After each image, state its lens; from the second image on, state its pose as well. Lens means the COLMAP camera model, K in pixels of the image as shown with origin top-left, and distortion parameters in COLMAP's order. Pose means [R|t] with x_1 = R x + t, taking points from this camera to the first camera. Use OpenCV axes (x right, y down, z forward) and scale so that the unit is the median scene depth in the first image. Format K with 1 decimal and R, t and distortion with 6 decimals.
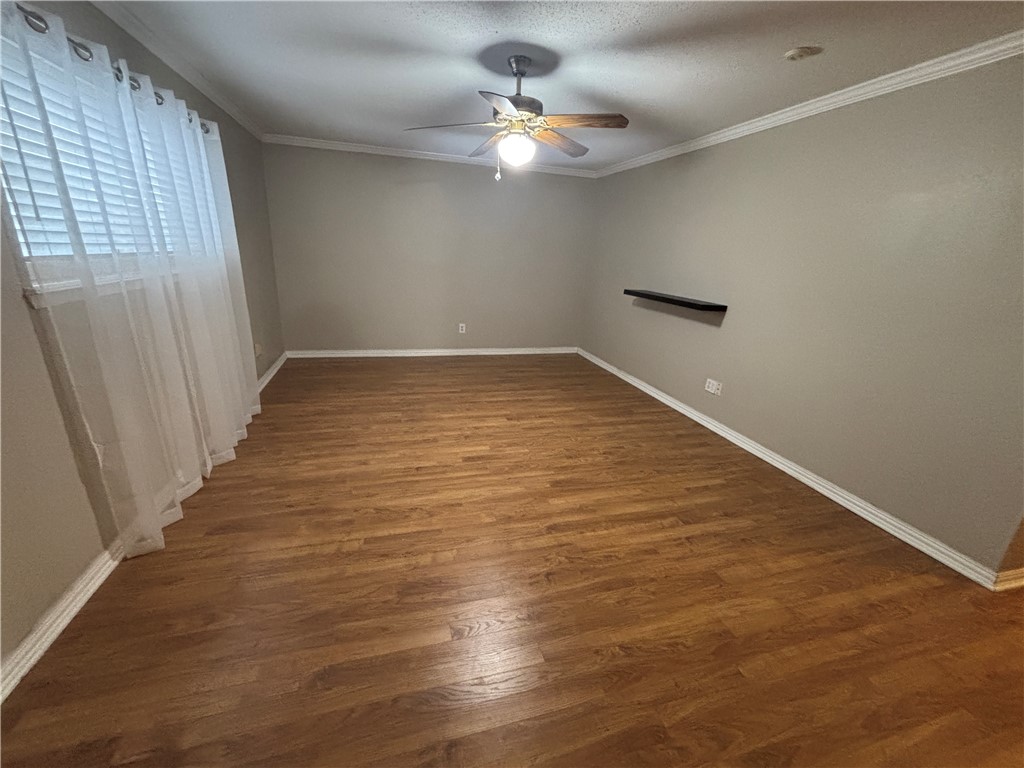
lens RADIAL K [[404.7, 0, 507.2], [0, 404.7, 389.5], [0, 0, 1]] dist [0.014258, -0.017605]
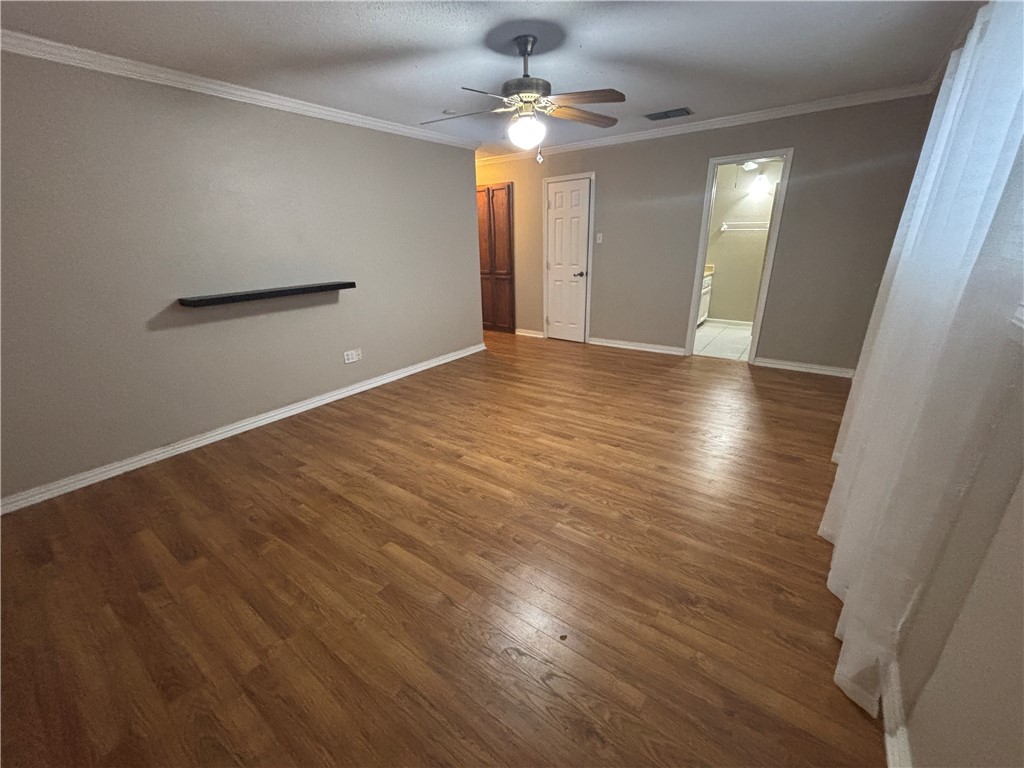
lens RADIAL K [[410.7, 0, 510.1], [0, 410.7, 384.7], [0, 0, 1]] dist [-0.001735, -0.000118]
pose [[-0.612733, -0.294784, 0.733254, -0.653295], [0.256885, 0.803152, 0.537547, -0.479686], [-0.747374, 0.517735, -0.416392, 1.310261]]
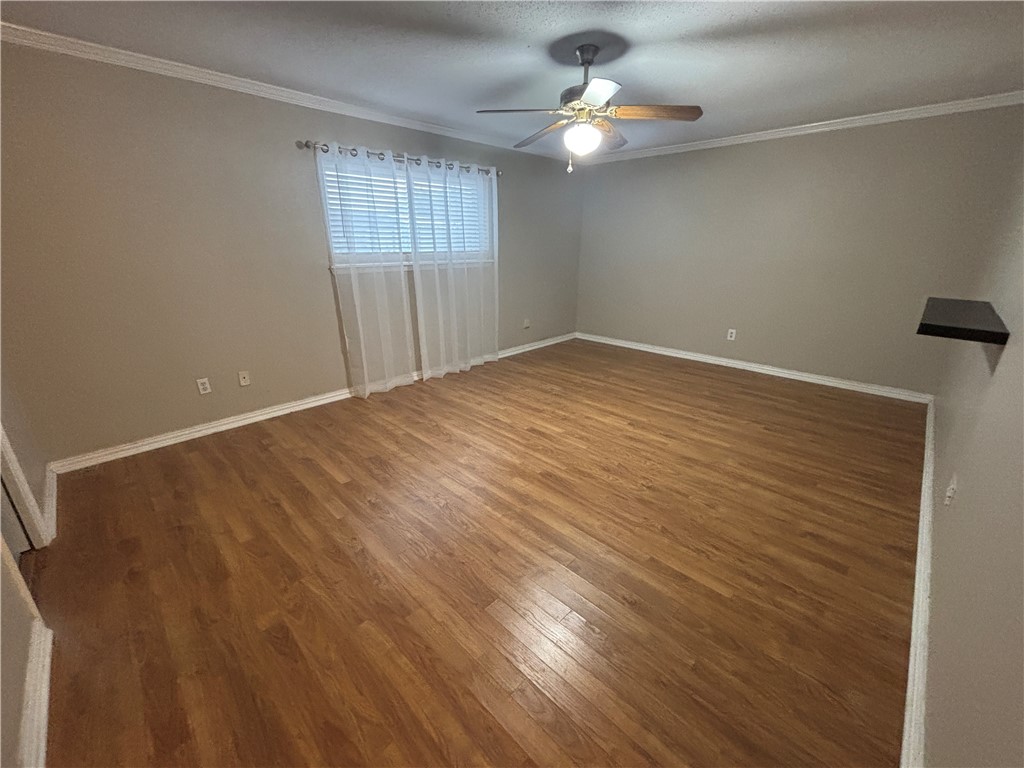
lens RADIAL K [[411.0, 0, 512.0], [0, 411.0, 384.0], [0, 0, 1]] dist [0.013710, -0.010823]
pose [[0.497596, 0.235383, -0.834861, 0.694684], [-0.259008, 0.958887, 0.115976, -0.057669], [0.827836, 0.158526, 0.538105, 0.290990]]
